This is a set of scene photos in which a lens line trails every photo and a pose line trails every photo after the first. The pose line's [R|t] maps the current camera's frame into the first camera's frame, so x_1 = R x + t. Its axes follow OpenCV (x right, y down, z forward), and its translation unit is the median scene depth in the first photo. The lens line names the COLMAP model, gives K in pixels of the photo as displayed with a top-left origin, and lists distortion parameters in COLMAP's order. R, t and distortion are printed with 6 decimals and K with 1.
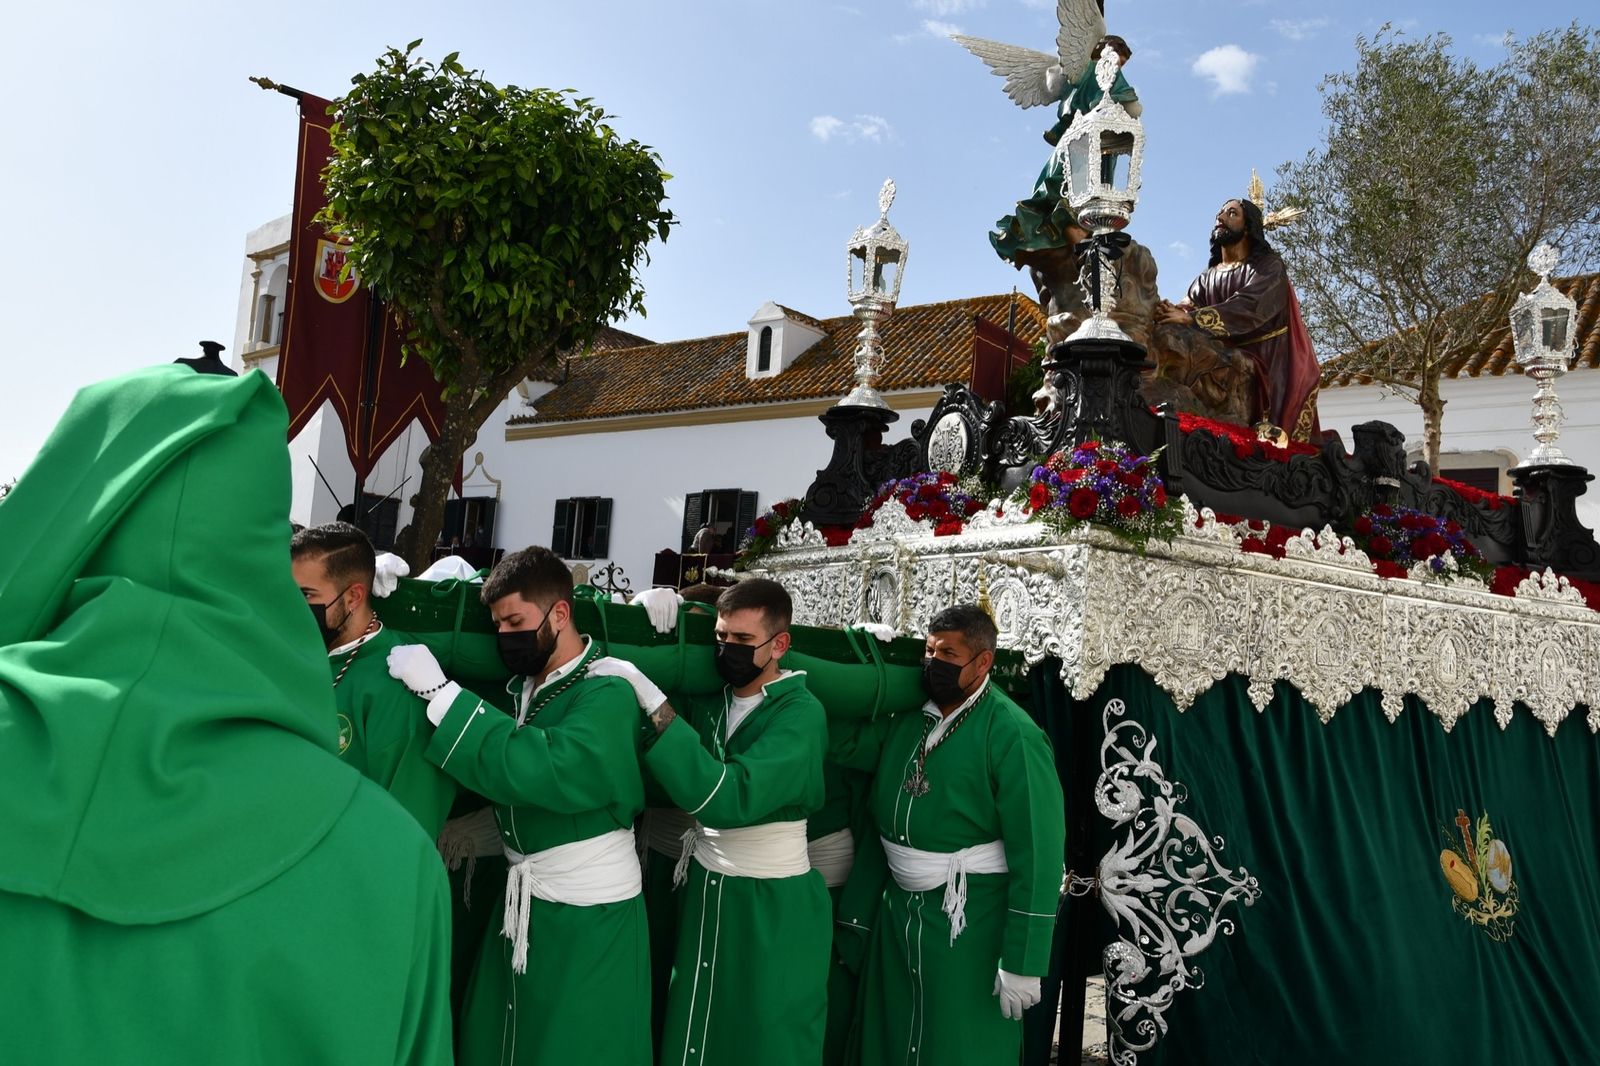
lens RADIAL K [[1216.1, 0, 802.1], [0, 1216.1, 549.0], [0, 0, 1]] dist [-0.027786, -0.001023]
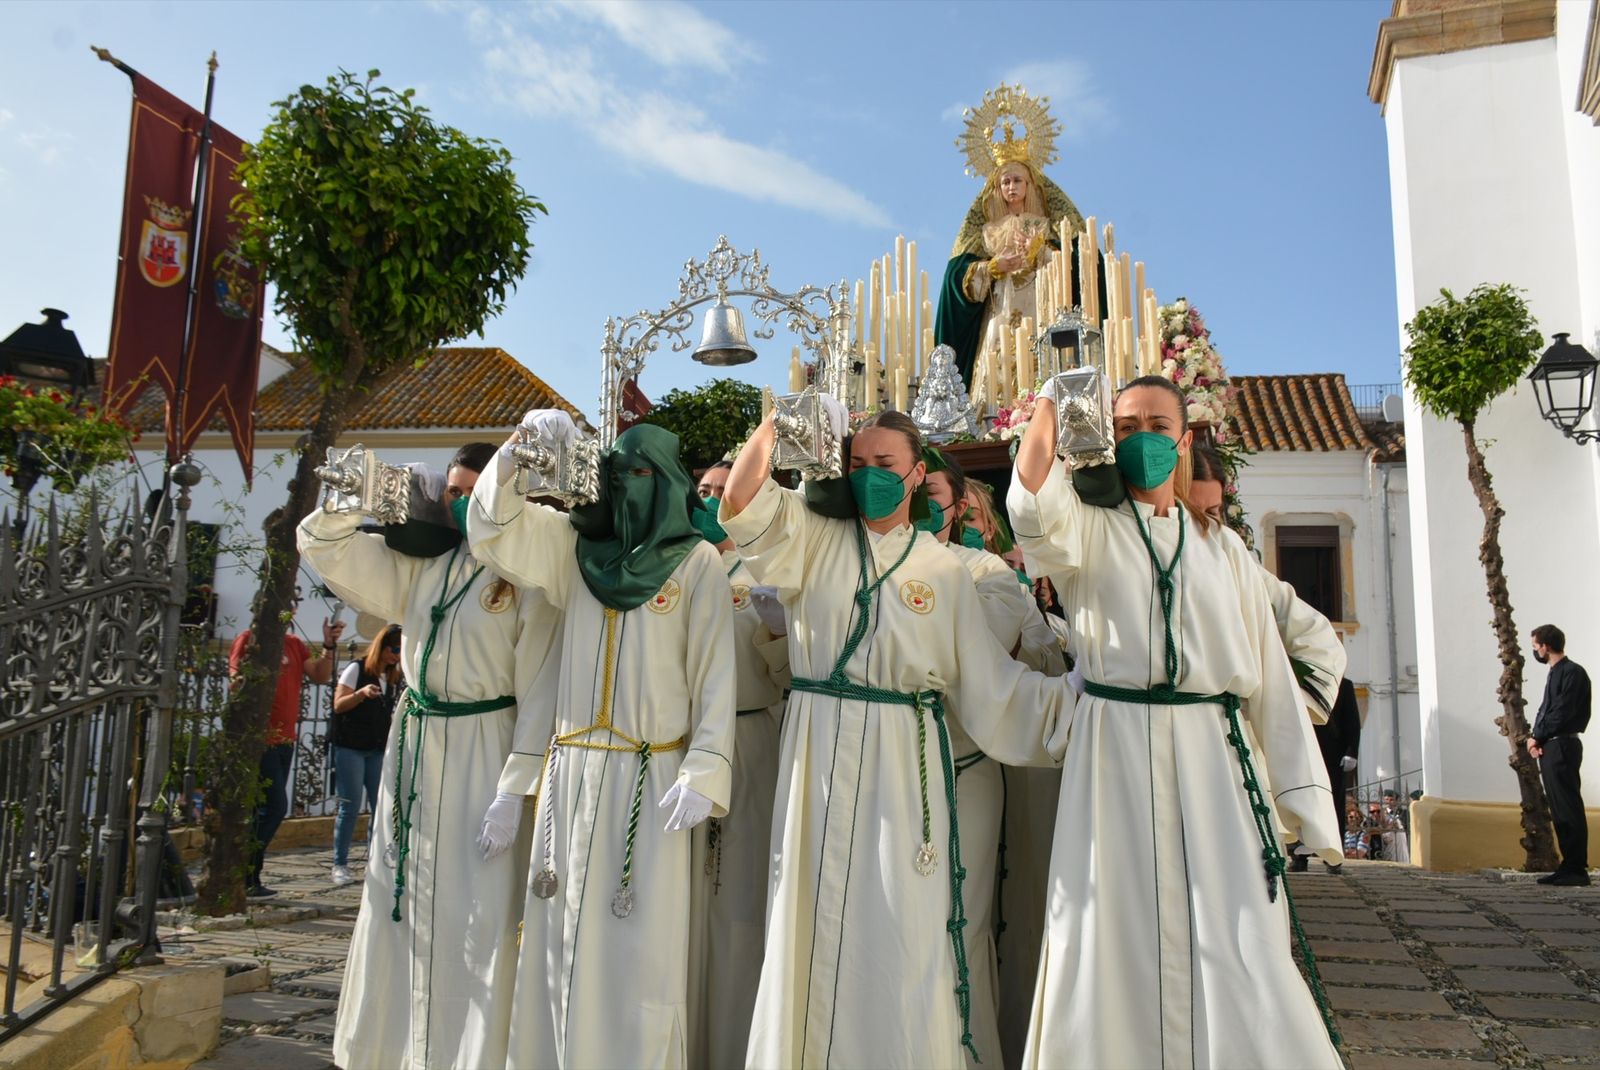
lens RADIAL K [[1216.1, 0, 802.1], [0, 1216.1, 551.0], [0, 0, 1]] dist [-0.027786, -0.001023]
pose [[0.842042, 0.026096, 0.538781, -0.176018], [0.001662, 0.998699, -0.050970, 0.024135], [-0.539410, 0.043815, 0.840903, -0.039101]]
